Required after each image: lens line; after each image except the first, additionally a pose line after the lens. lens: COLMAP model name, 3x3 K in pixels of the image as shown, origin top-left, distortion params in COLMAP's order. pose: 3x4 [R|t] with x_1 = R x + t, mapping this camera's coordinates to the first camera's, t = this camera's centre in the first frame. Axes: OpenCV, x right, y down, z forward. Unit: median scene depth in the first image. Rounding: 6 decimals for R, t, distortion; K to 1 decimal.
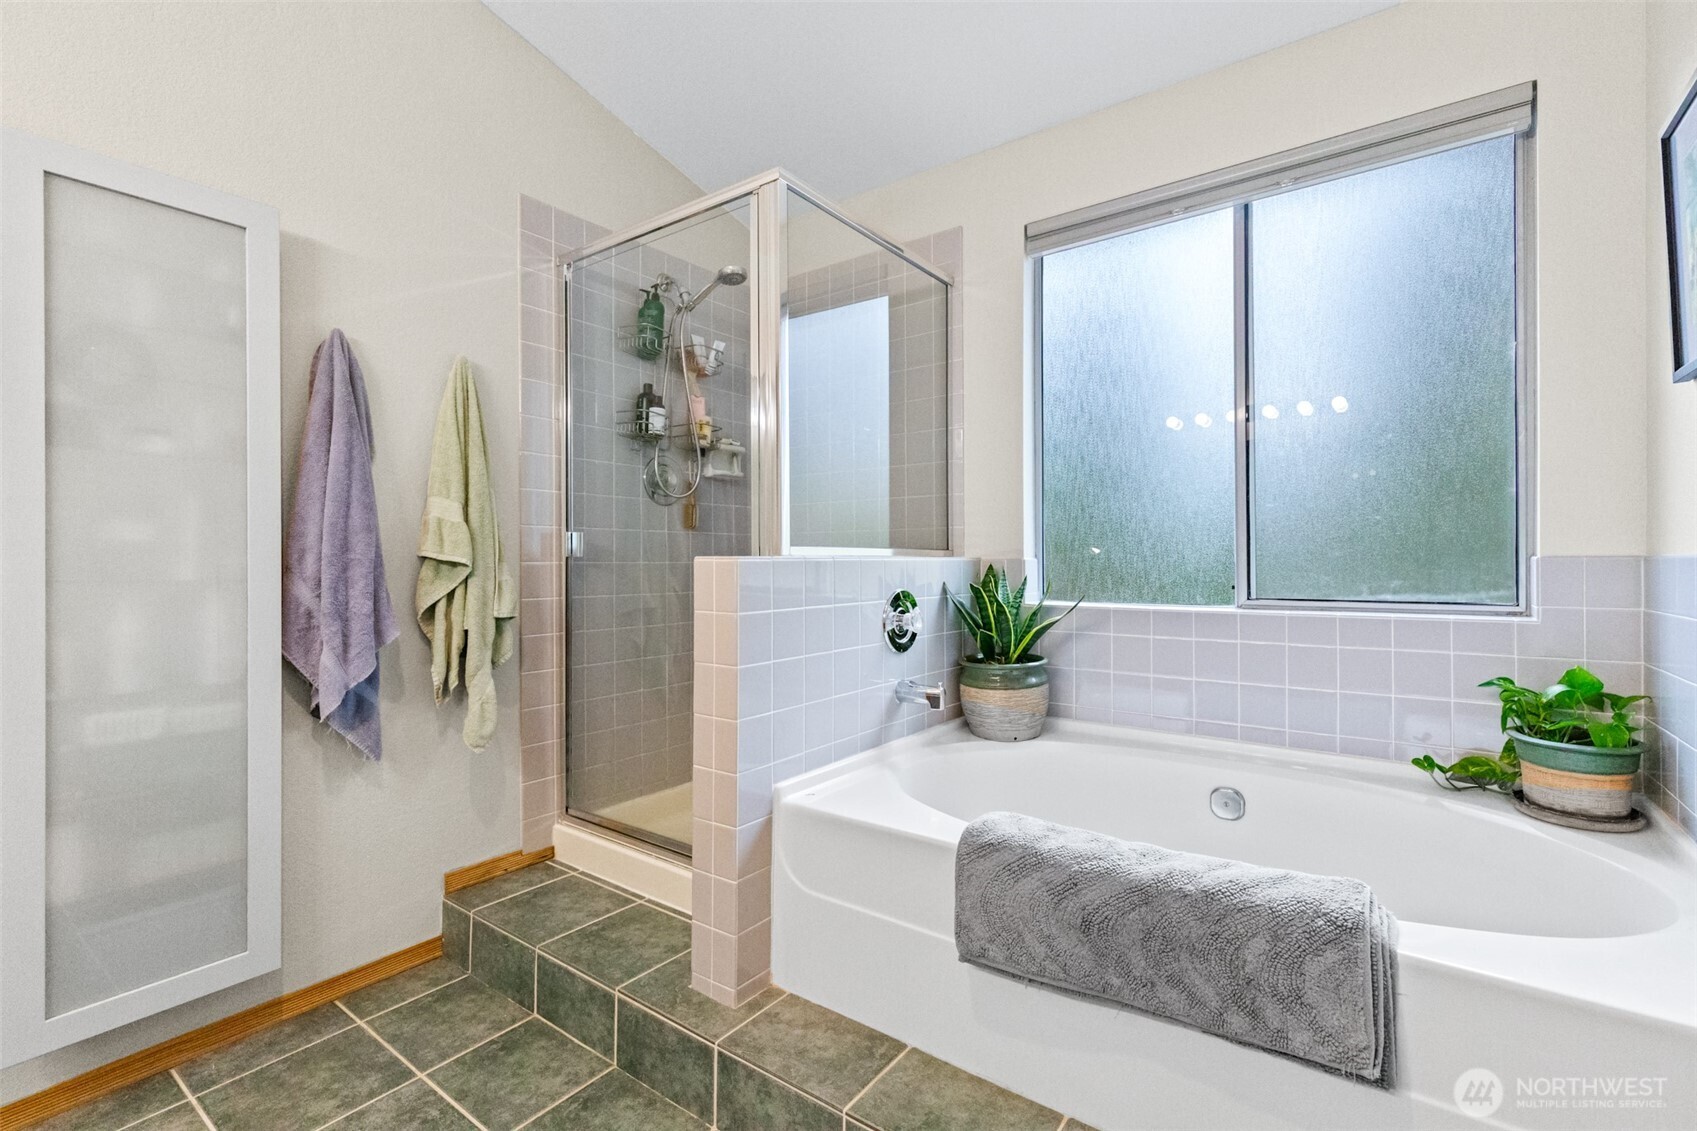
lens RADIAL K [[759.2, 0, 845.6], [0, 759.2, 564.2], [0, 0, 1]] dist [0.005359, 0.000065]
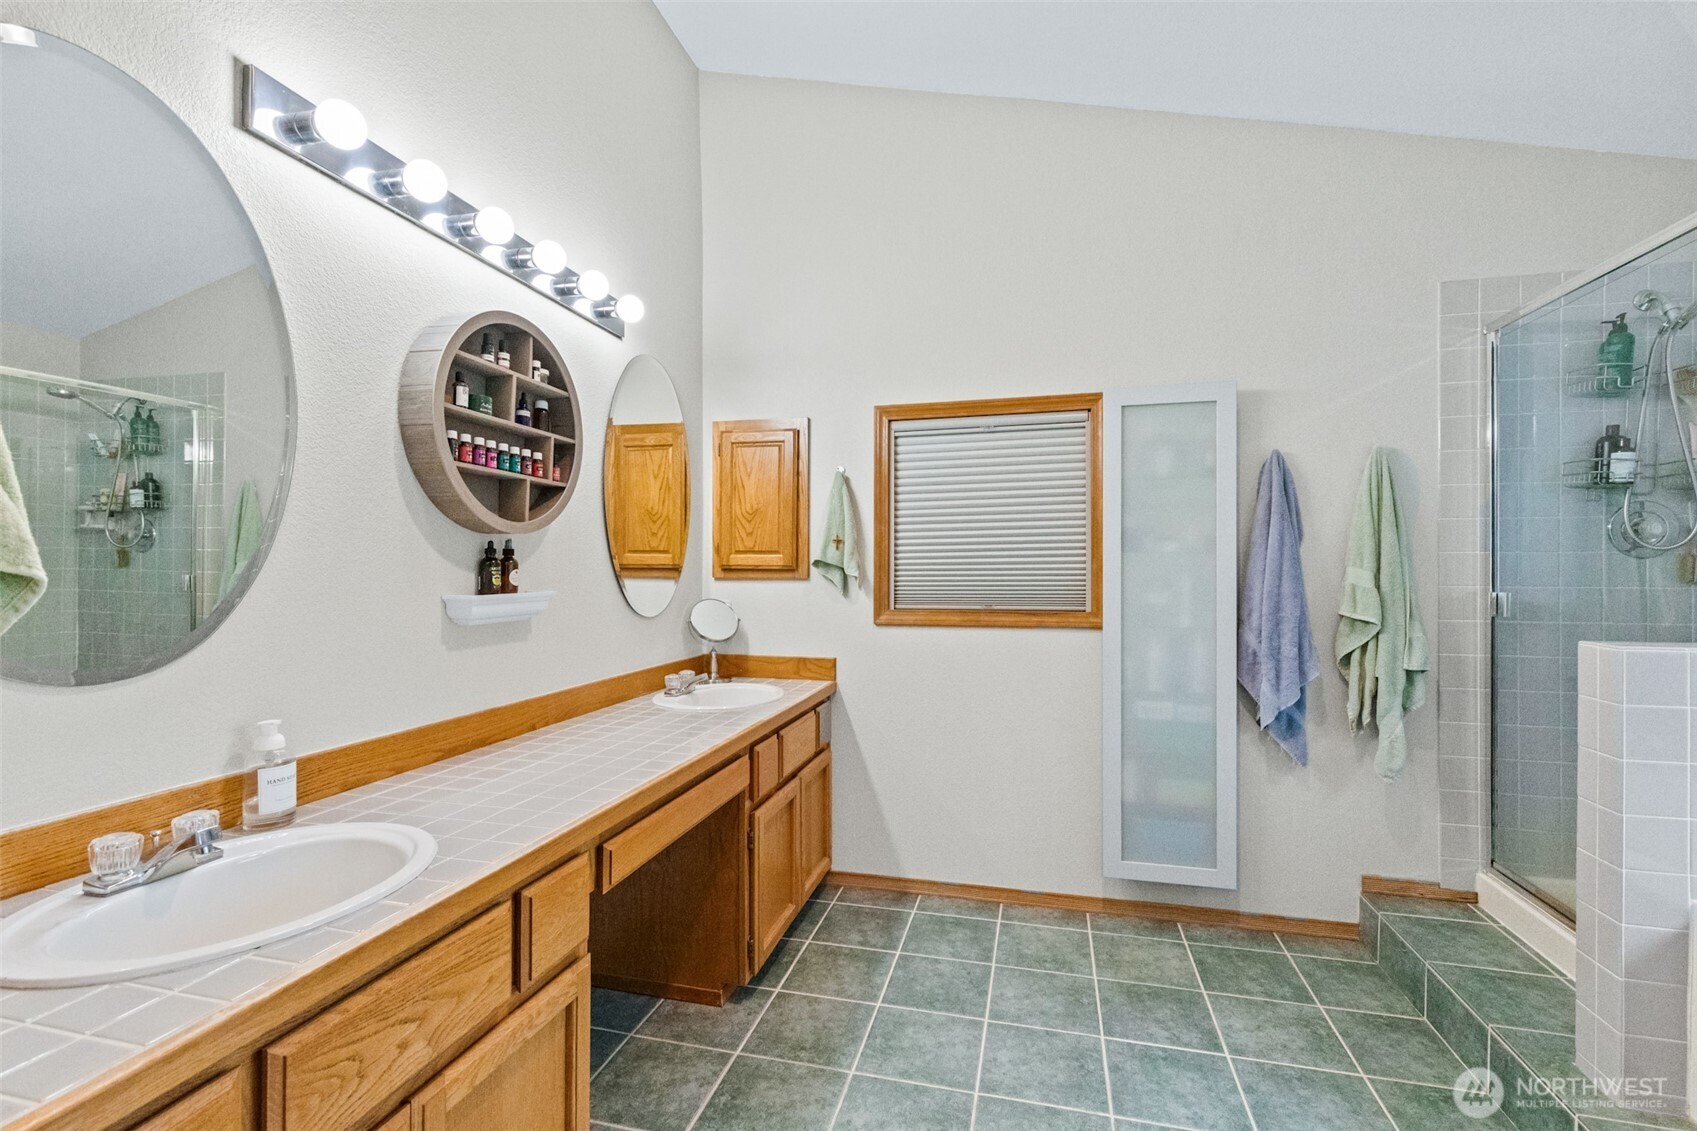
lens RADIAL K [[759.2, 0, 845.6], [0, 759.2, 564.2], [0, 0, 1]] dist [0.005359, 0.000065]
pose [[0.372712, -0.005705, -0.927929, 0.309042], [-0.002772, 0.999970, -0.007262, -0.082020], [0.927943, 0.005278, 0.372685, -0.231007]]
